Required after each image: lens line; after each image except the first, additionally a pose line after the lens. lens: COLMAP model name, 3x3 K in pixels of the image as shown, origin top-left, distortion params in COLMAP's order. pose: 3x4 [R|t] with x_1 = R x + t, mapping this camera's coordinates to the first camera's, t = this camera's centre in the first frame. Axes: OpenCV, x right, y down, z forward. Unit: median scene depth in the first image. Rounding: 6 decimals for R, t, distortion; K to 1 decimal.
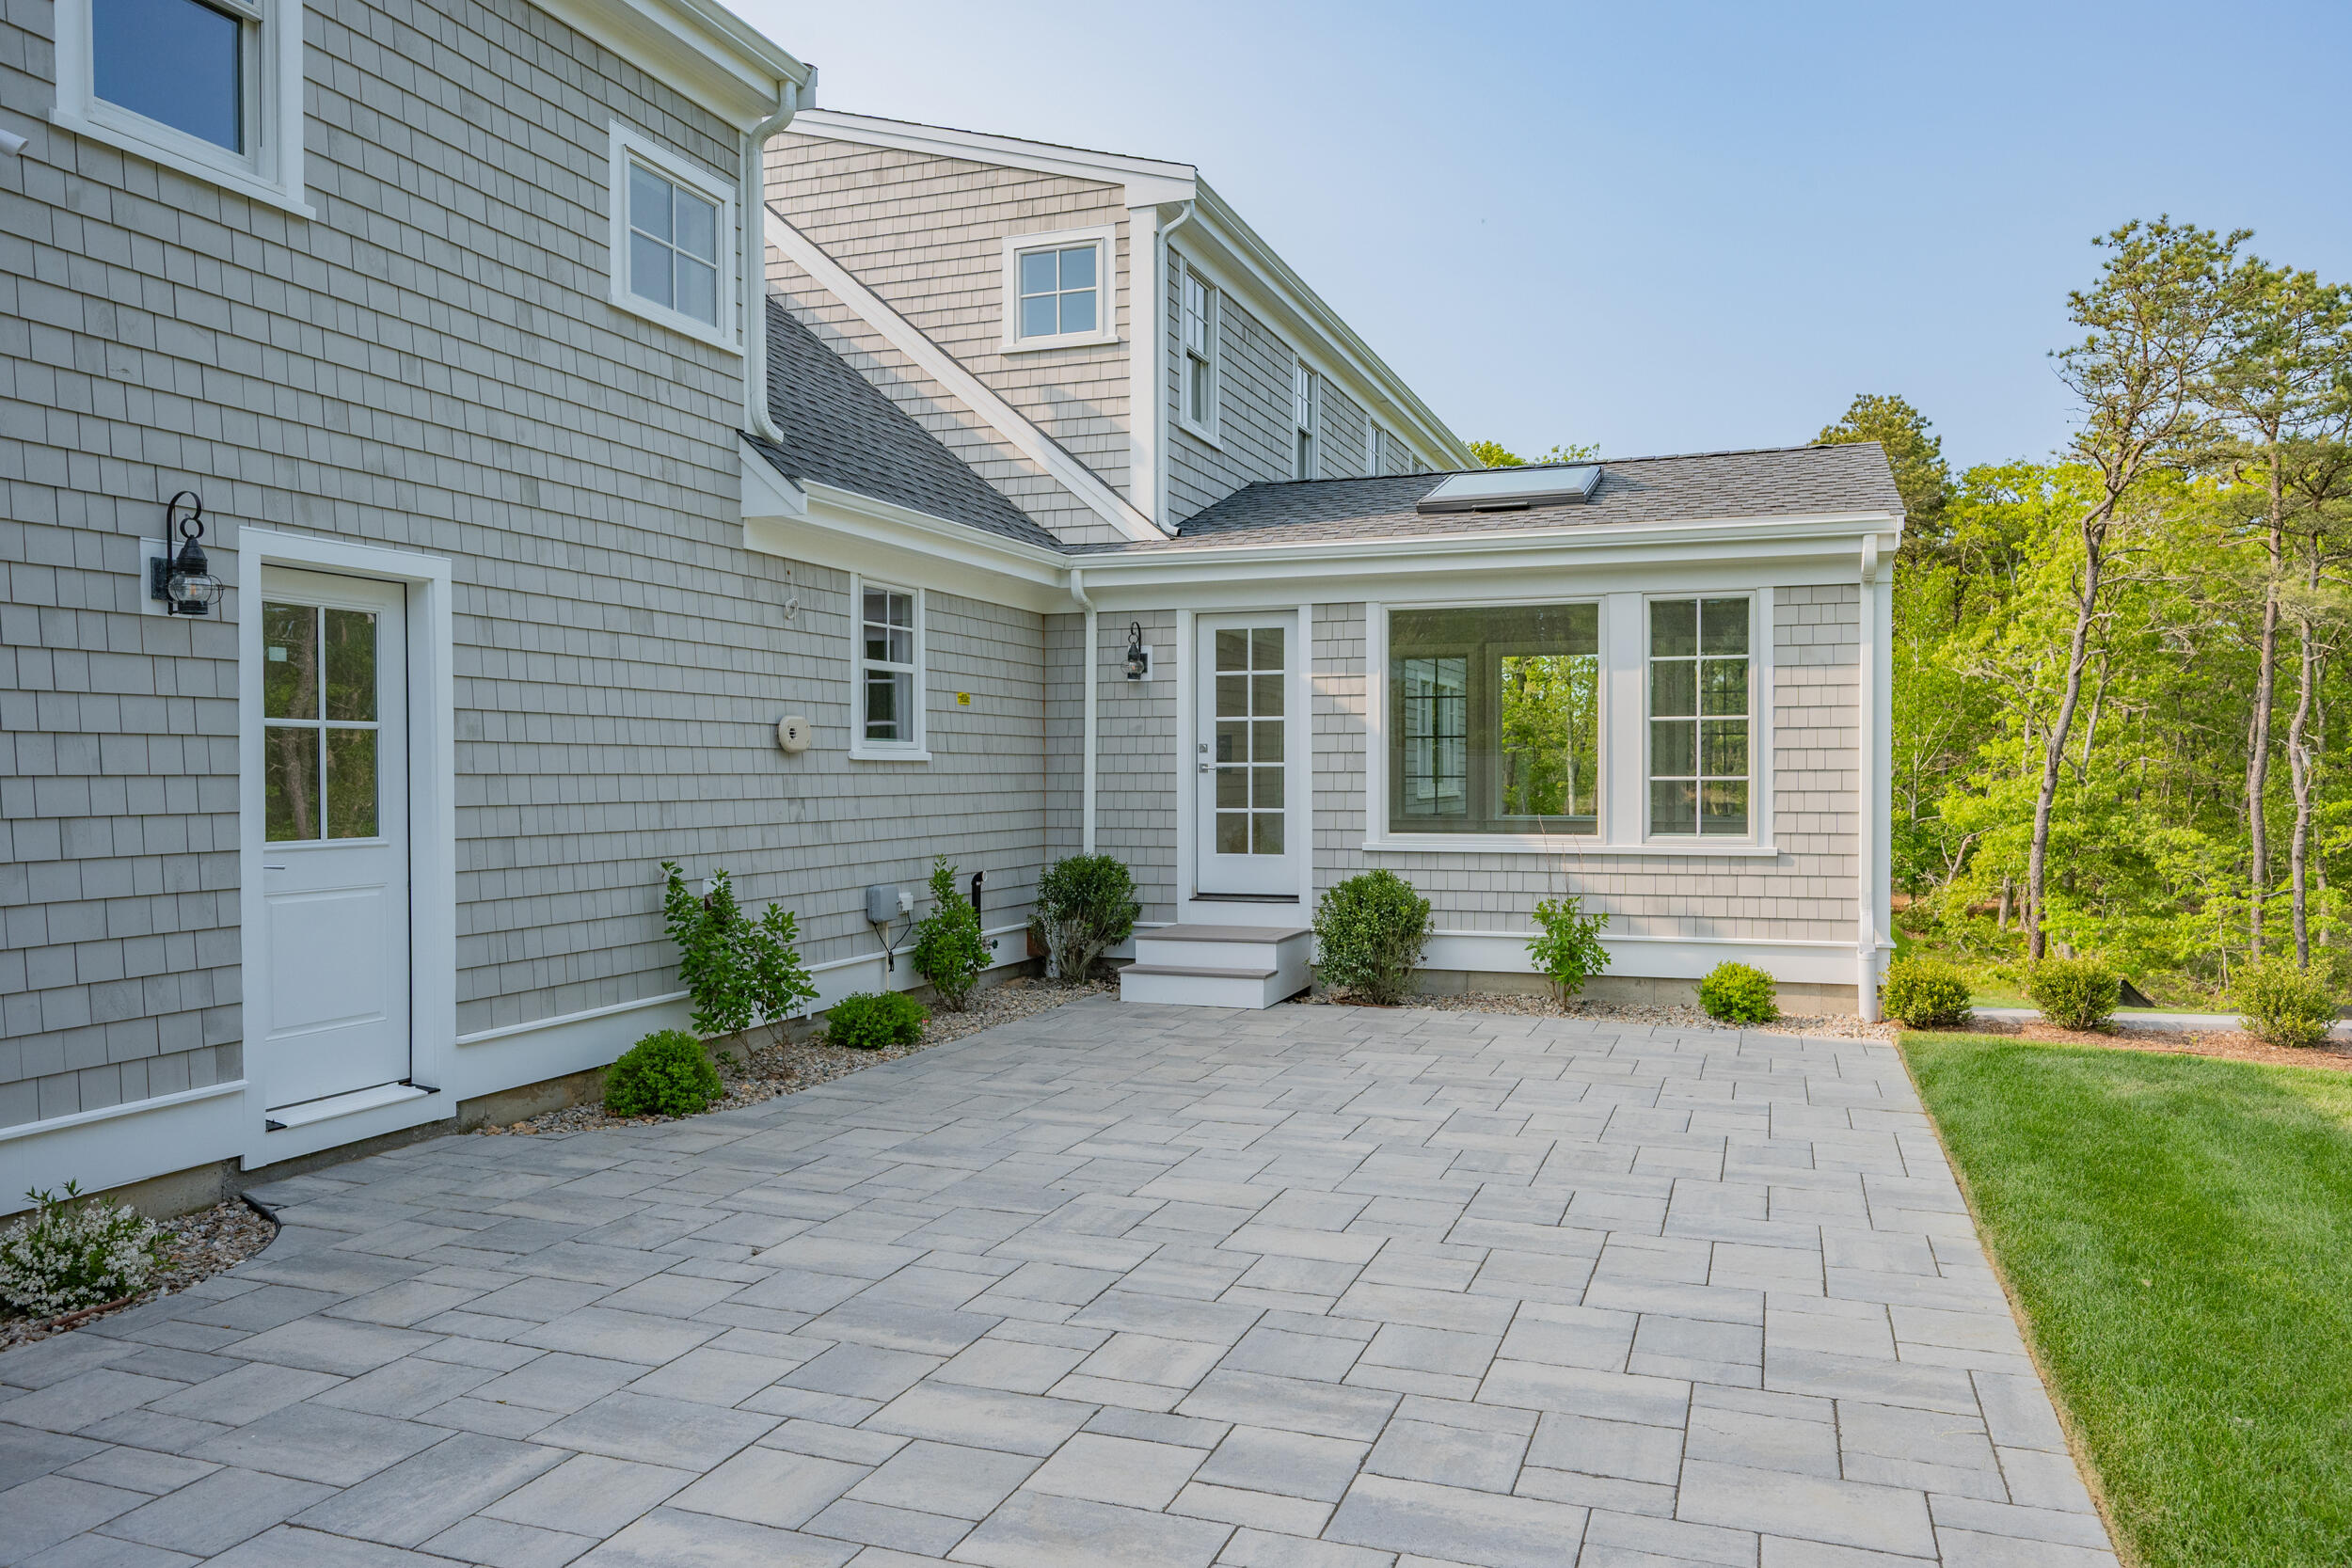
lens RADIAL K [[1662.8, 0, 1208.2], [0, 1662.8, 809.0], [0, 0, 1]] dist [-0.000904, -0.002233]
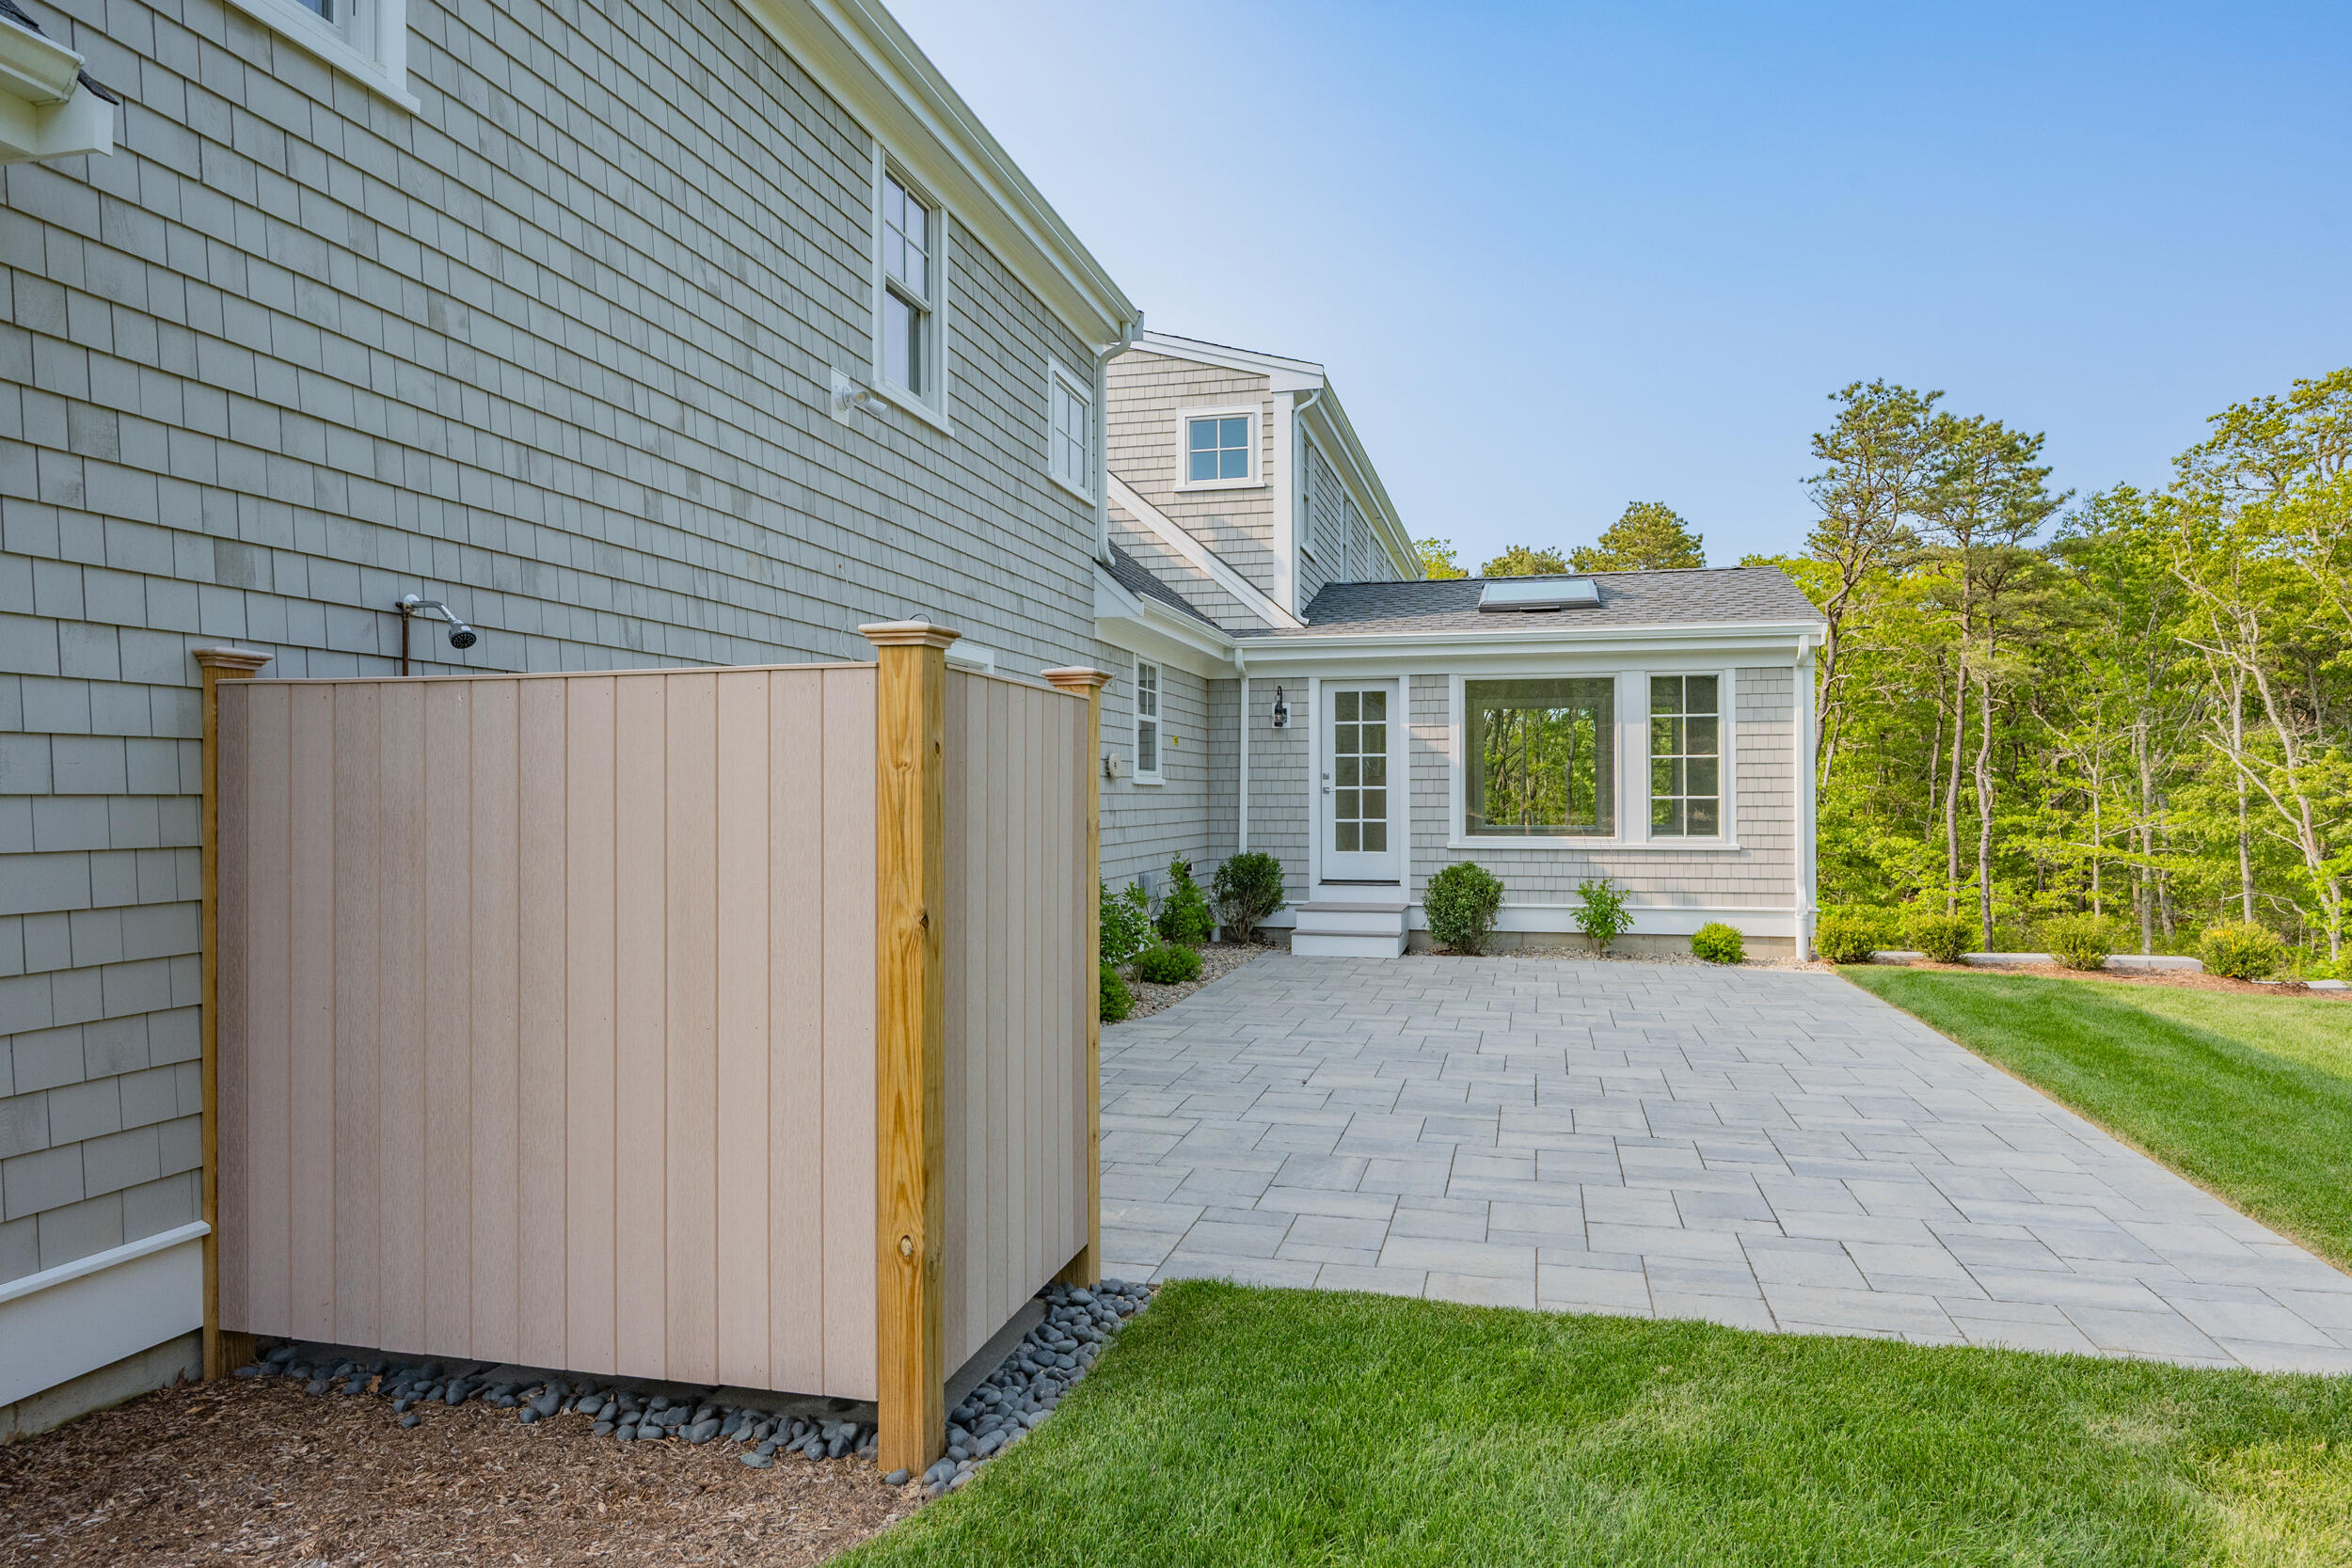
lens RADIAL K [[1400.2, 0, 1224.0], [0, 1400.2, 786.0], [0, 0, 1]] dist [-0.000082, 0.000068]
pose [[0.994210, 0.001469, 0.107447, -0.242543], [0.001630, 0.999586, -0.028742, 0.006240], [-0.107445, 0.028751, 0.993795, -0.183892]]
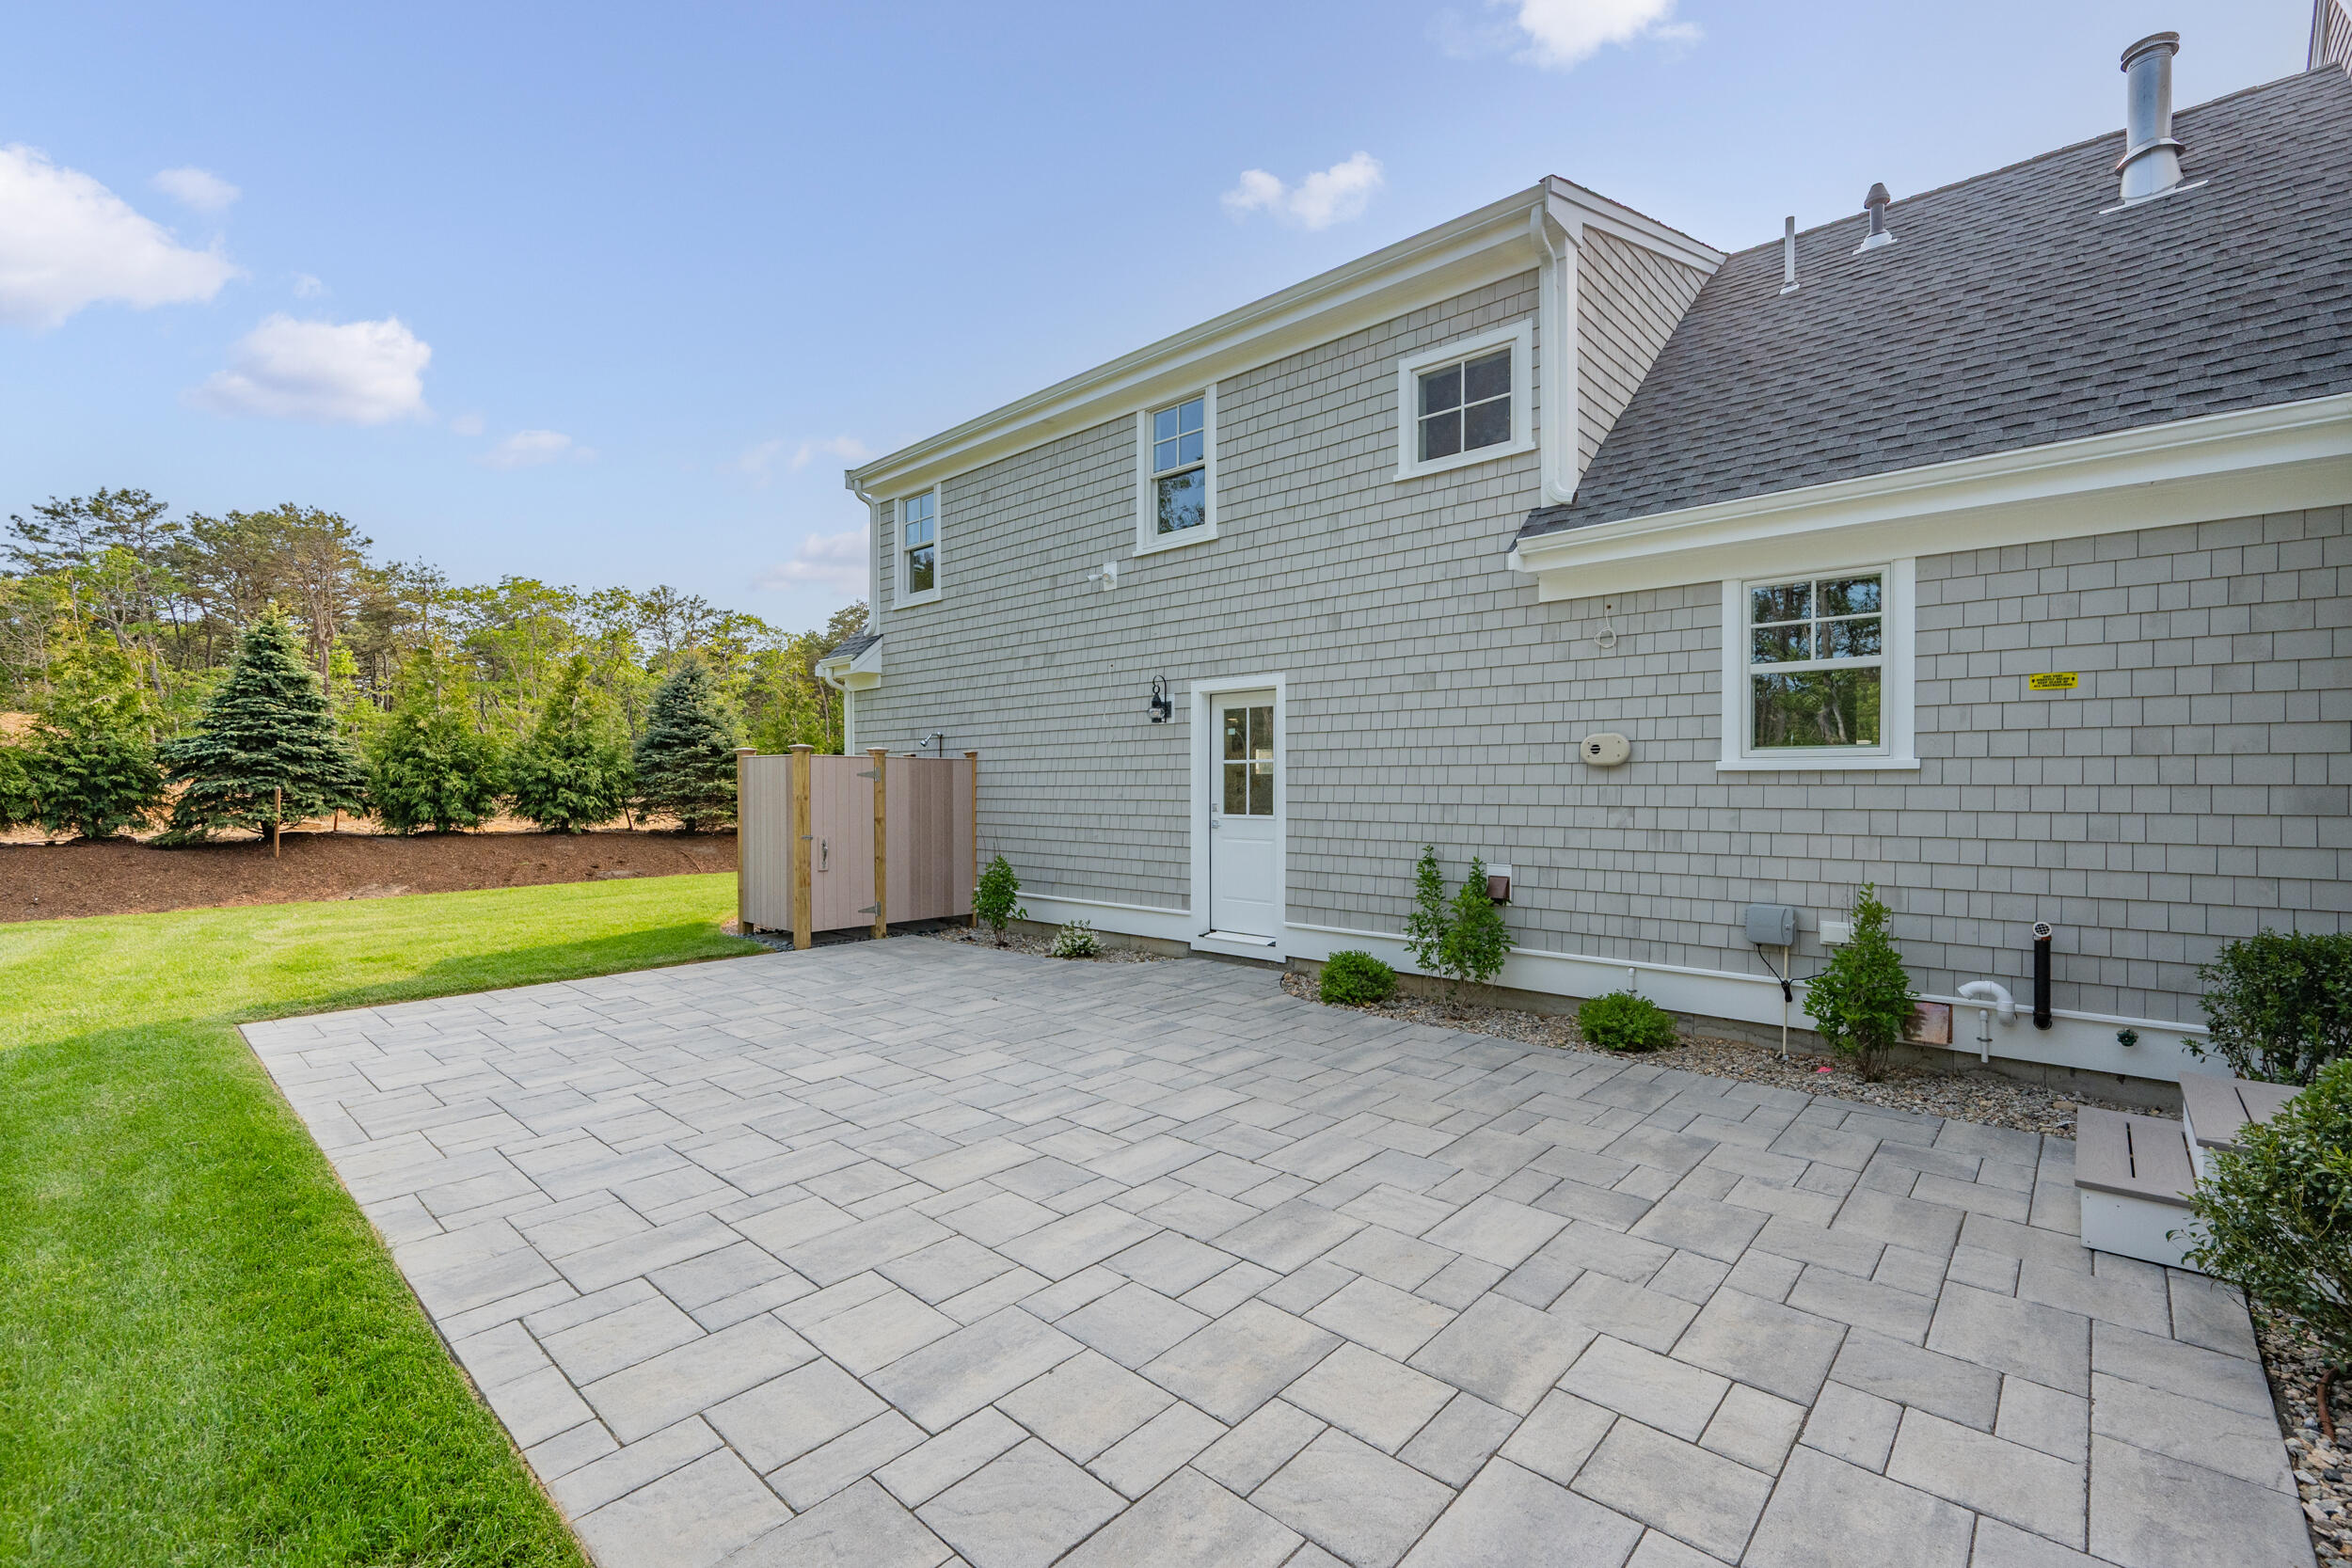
lens RADIAL K [[1024.7, 0, 1176.9], [0, 1024.7, 801.5], [0, 0, 1]] dist [0.000346, 0.000041]
pose [[-0.406433, 0.015751, -0.913545, 0.430327], [-0.019026, 0.999489, 0.025697, -0.018802], [0.913483, 0.027825, -0.405925, 0.866663]]
